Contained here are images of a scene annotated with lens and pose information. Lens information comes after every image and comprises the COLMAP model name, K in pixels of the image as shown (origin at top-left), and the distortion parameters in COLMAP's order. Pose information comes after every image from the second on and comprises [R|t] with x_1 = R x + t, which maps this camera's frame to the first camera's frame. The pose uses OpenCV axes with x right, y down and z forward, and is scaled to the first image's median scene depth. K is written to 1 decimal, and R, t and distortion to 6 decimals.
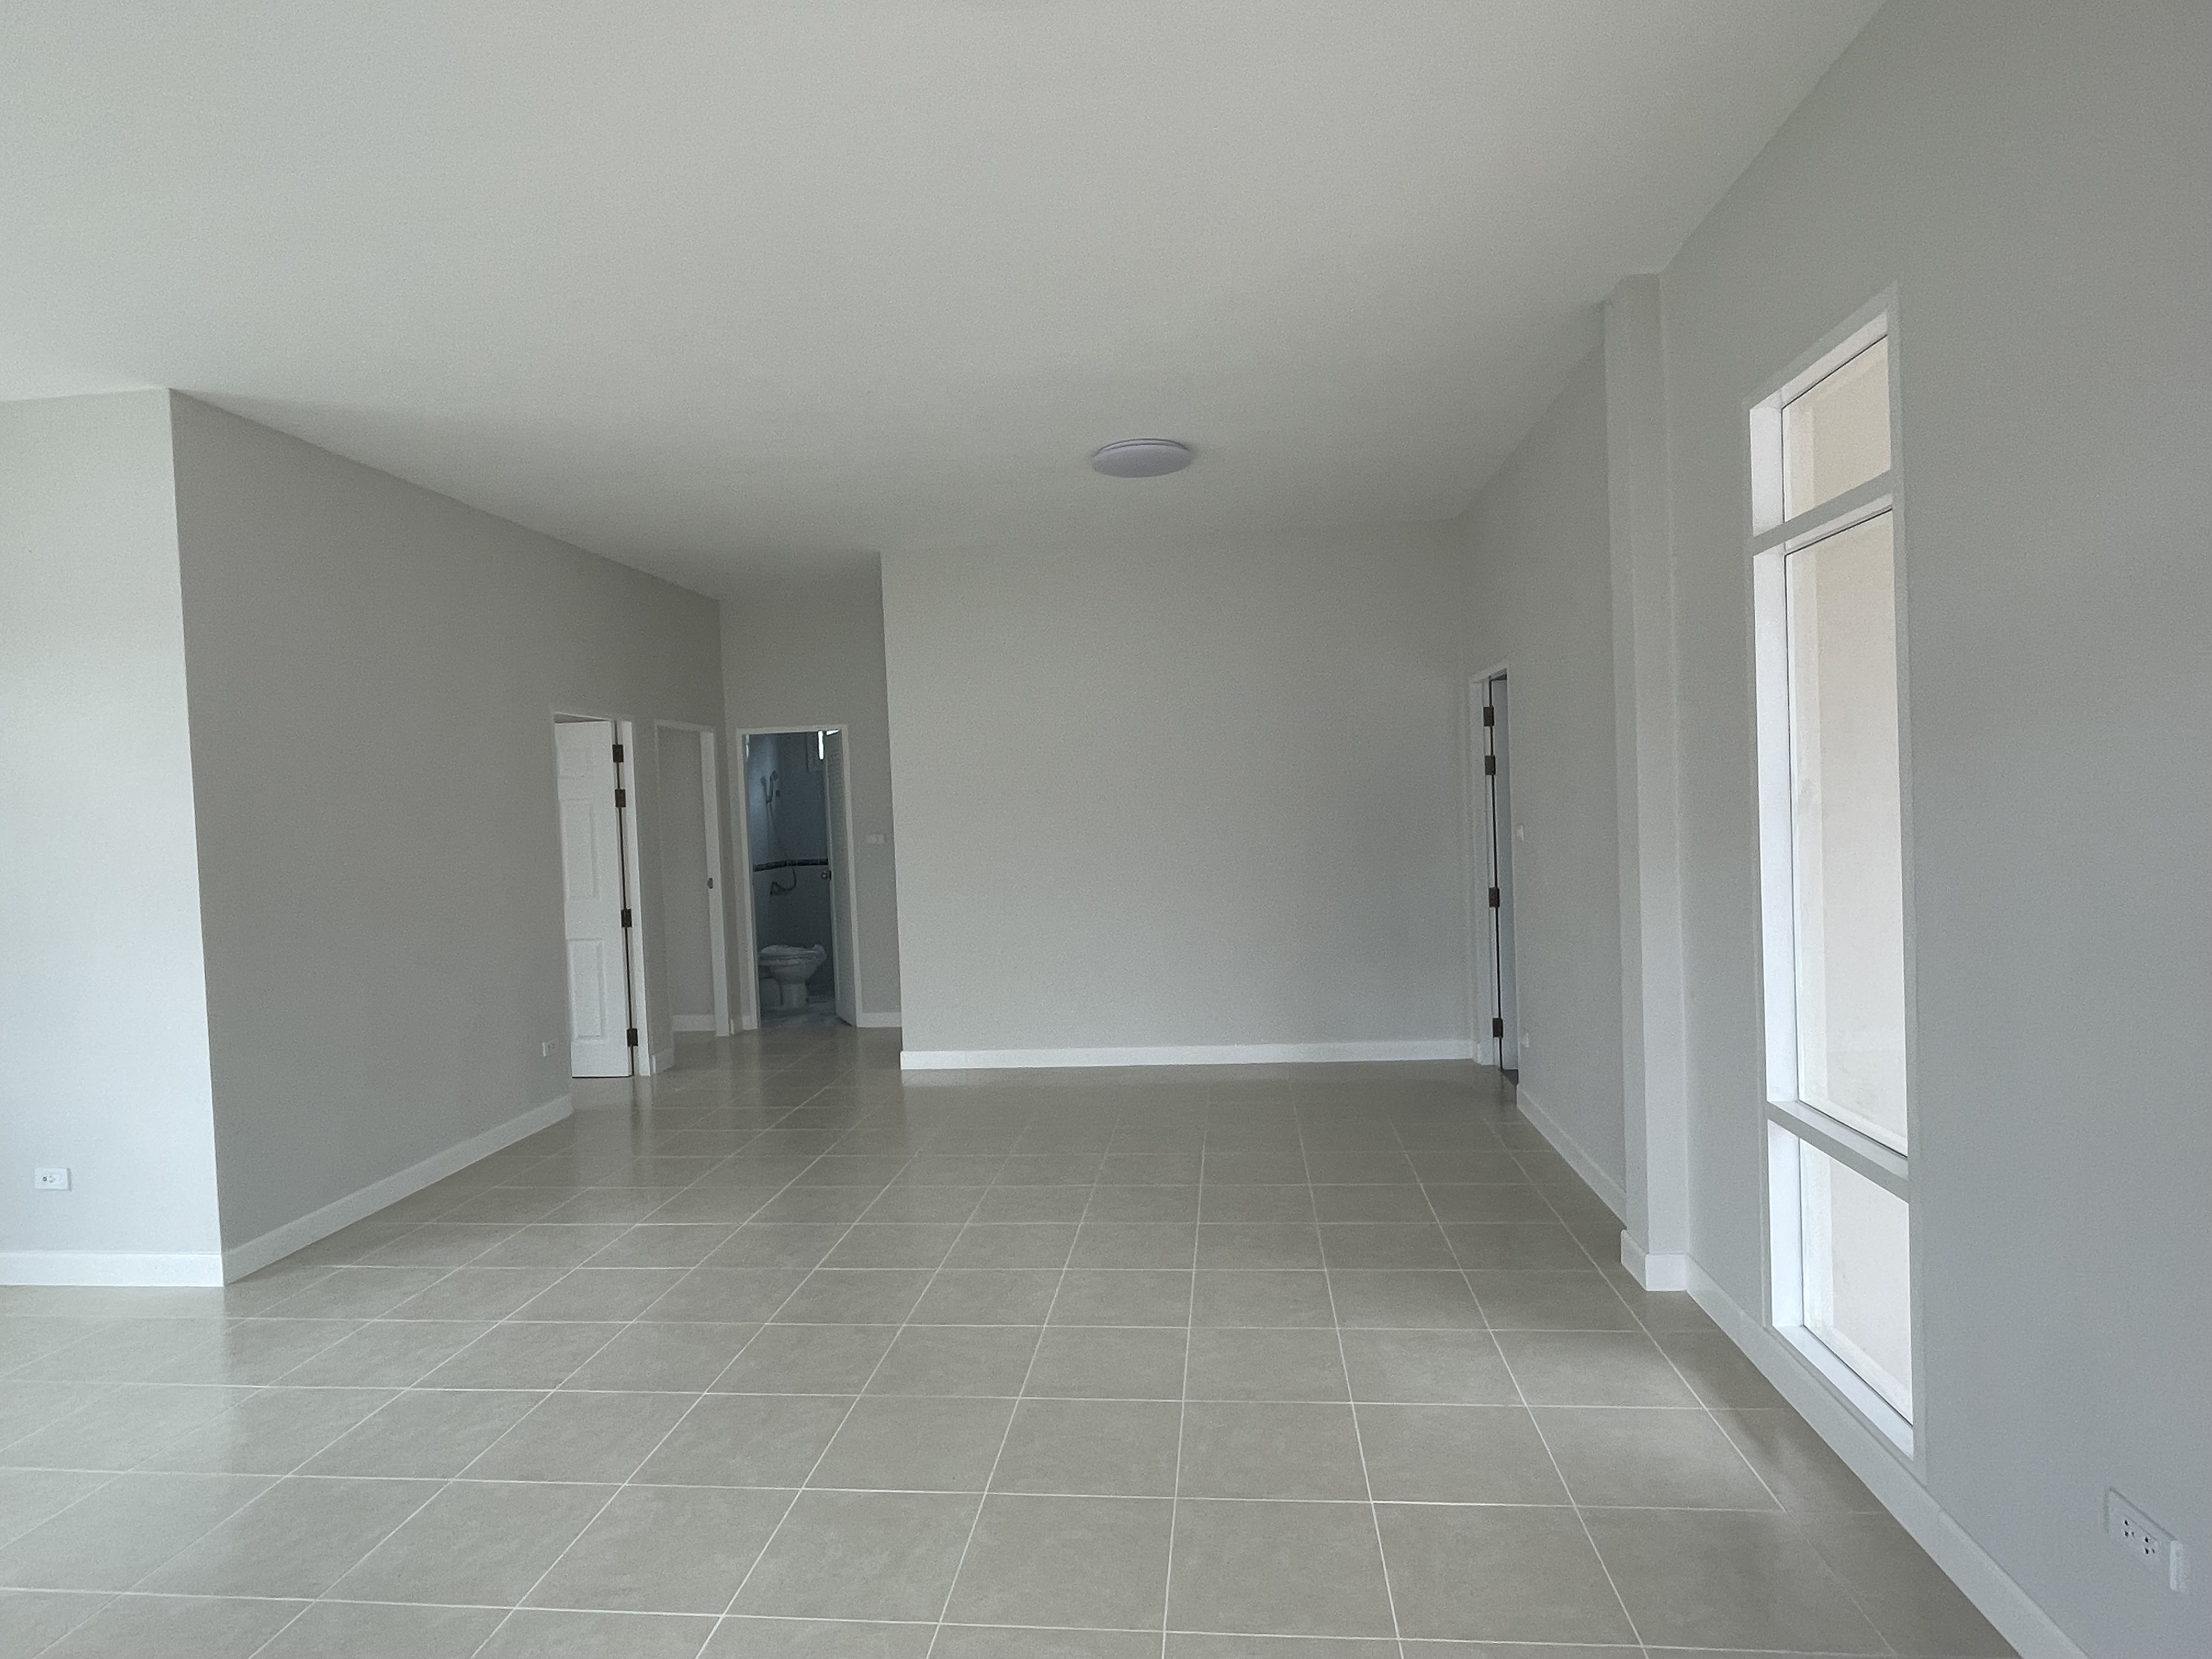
lens RADIAL K [[1199.9, 0, 1106.0], [0, 1199.9, 829.5], [0, 0, 1]] dist [-0.002394, 0.000652]
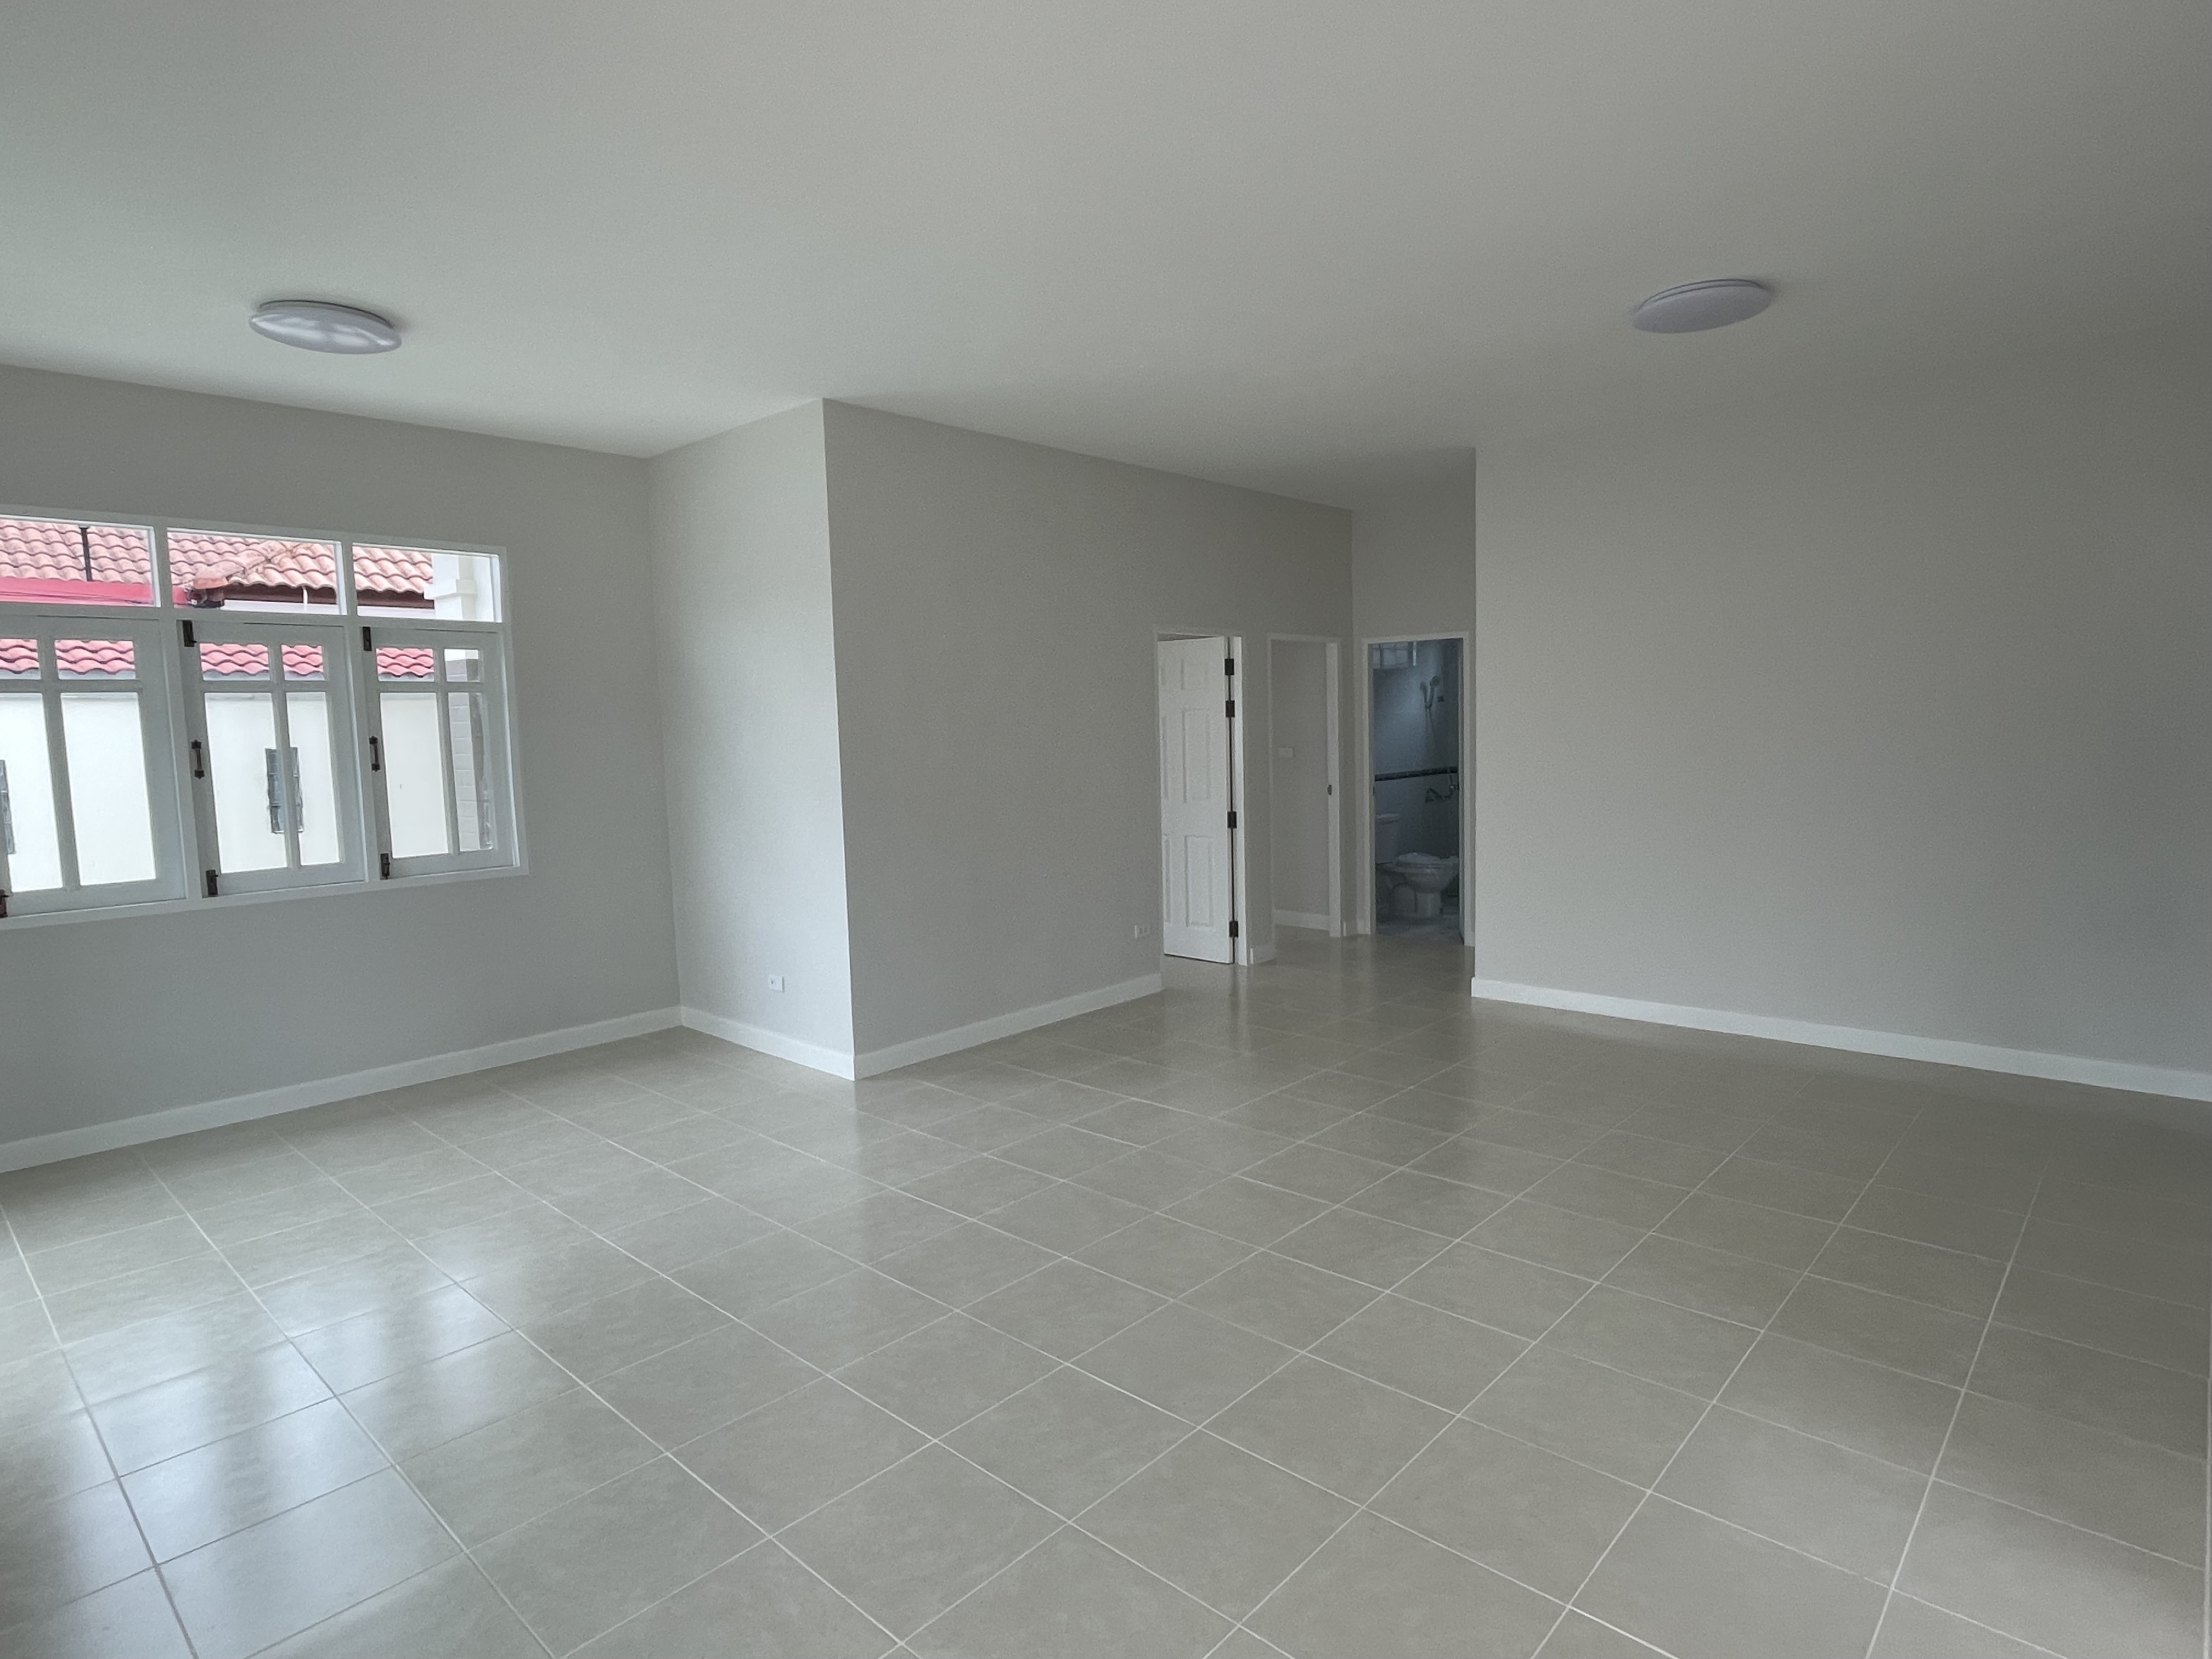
lens RADIAL K [[1199.9, 0, 1106.0], [0, 1199.9, 829.5], [0, 0, 1]] dist [-0.002394, 0.000652]
pose [[0.802707, 0.073235, -0.591860, 0.152199], [-0.020196, 0.995200, 0.095752, -0.019071], [0.596031, -0.064907, 0.800334, 0.063250]]
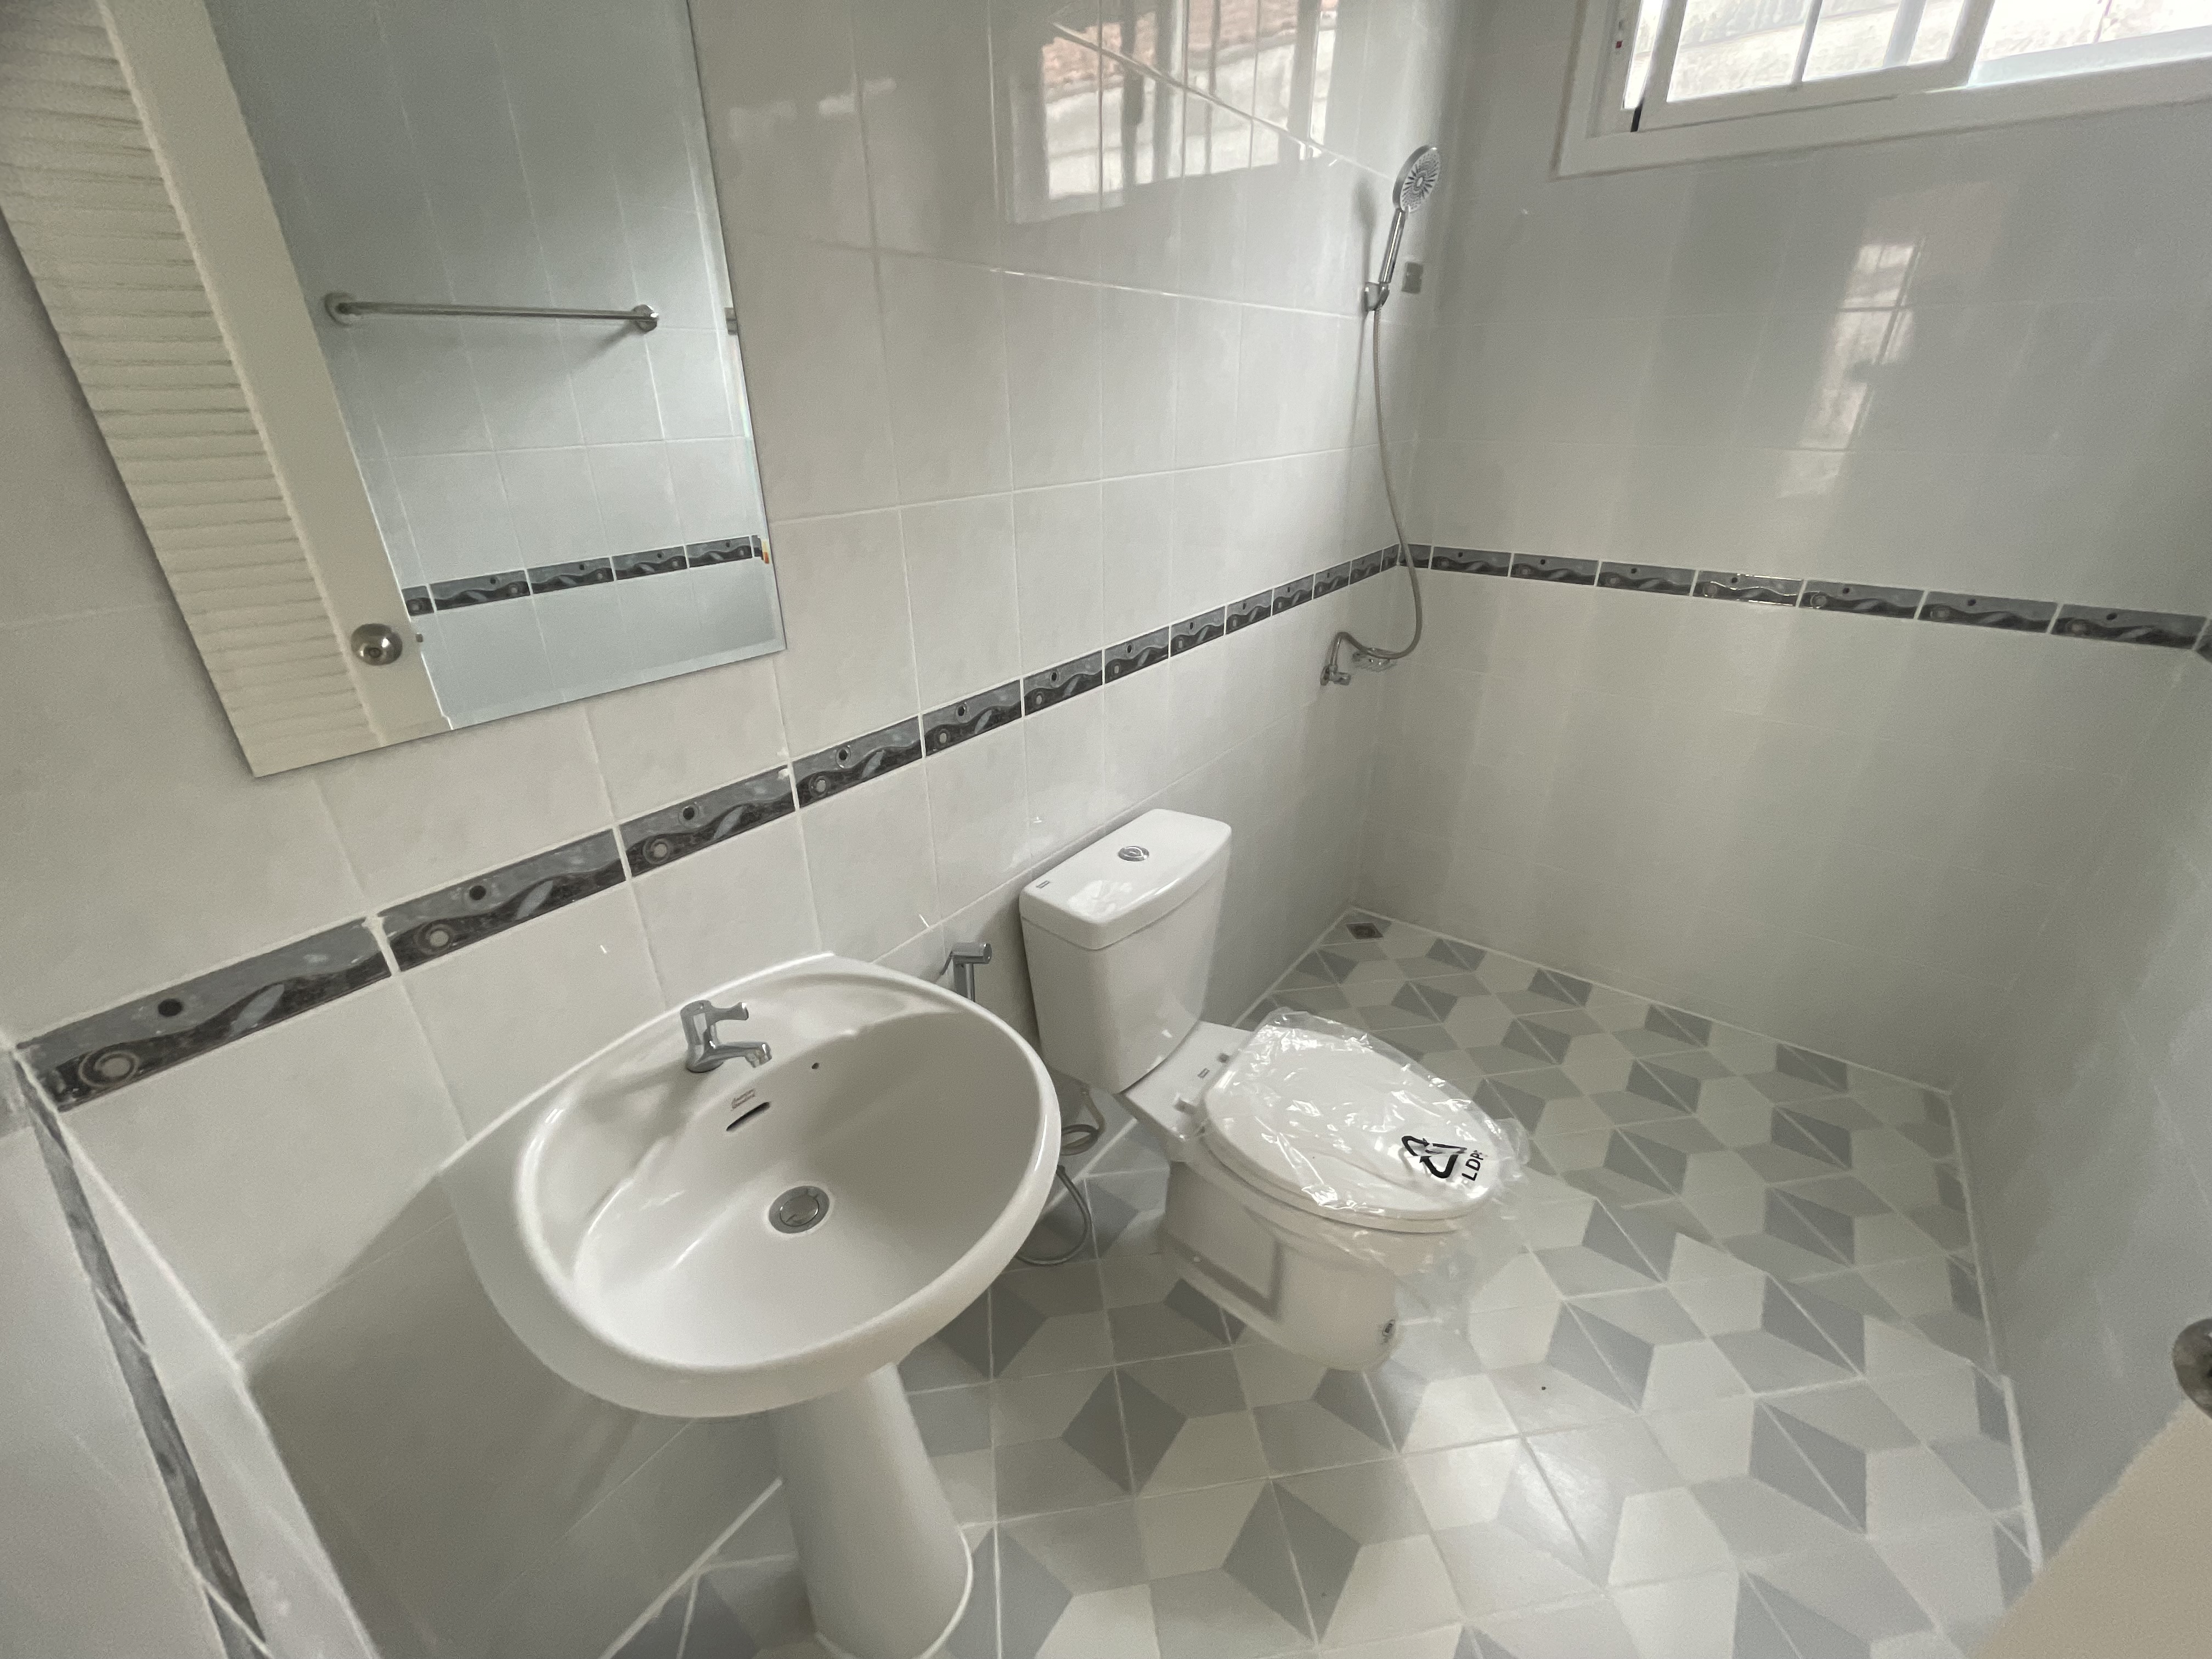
lens RADIAL K [[897.5, 0, 1106.0], [0, 897.5, 829.5], [0, 0, 1]] dist [-0.001913, -0.000039]
pose [[0.859125, 0.256568, -0.442806, -0.337008], [-0.042762, 0.898215, 0.437472, -0.007965], [0.509976, -0.356908, 0.782650, 1.215444]]
